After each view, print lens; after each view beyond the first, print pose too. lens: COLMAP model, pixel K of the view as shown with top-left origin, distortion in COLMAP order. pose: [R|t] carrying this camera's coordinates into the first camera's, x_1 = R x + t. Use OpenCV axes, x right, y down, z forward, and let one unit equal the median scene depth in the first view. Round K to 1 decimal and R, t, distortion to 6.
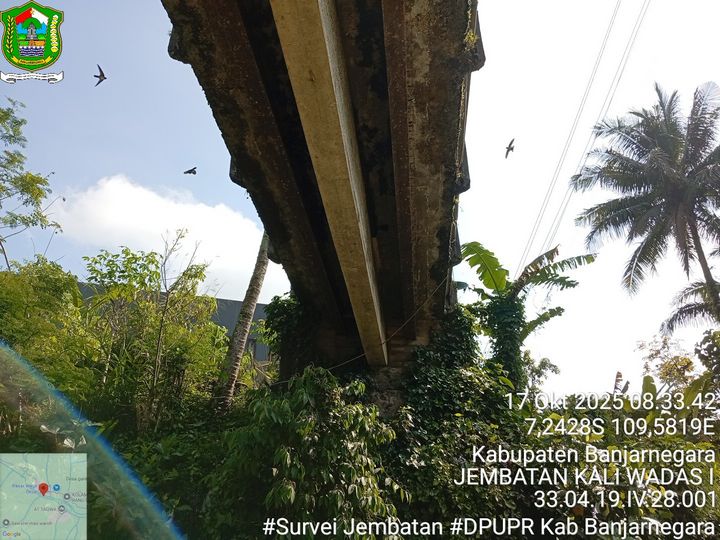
lens RADIAL K [[544.5, 0, 358.0], [0, 544.5, 272.0], [0, 0, 1]] dist [0.107436, -0.222664]
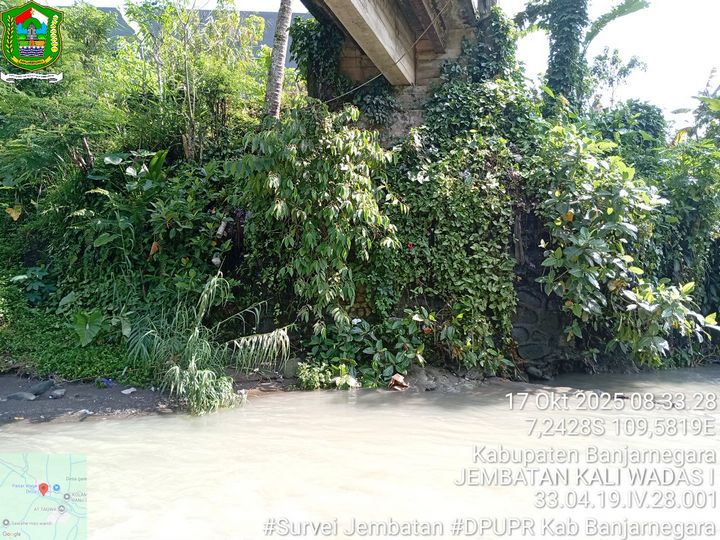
lens RADIAL K [[544.5, 0, 358.0], [0, 544.5, 272.0], [0, 0, 1]] dist [0.107436, -0.222664]
pose [[0.977715, 0.005051, -0.209878, 0.183046], [0.099057, 0.870332, 0.482399, -0.024329], [0.185100, -0.492439, 0.850436, -0.033657]]
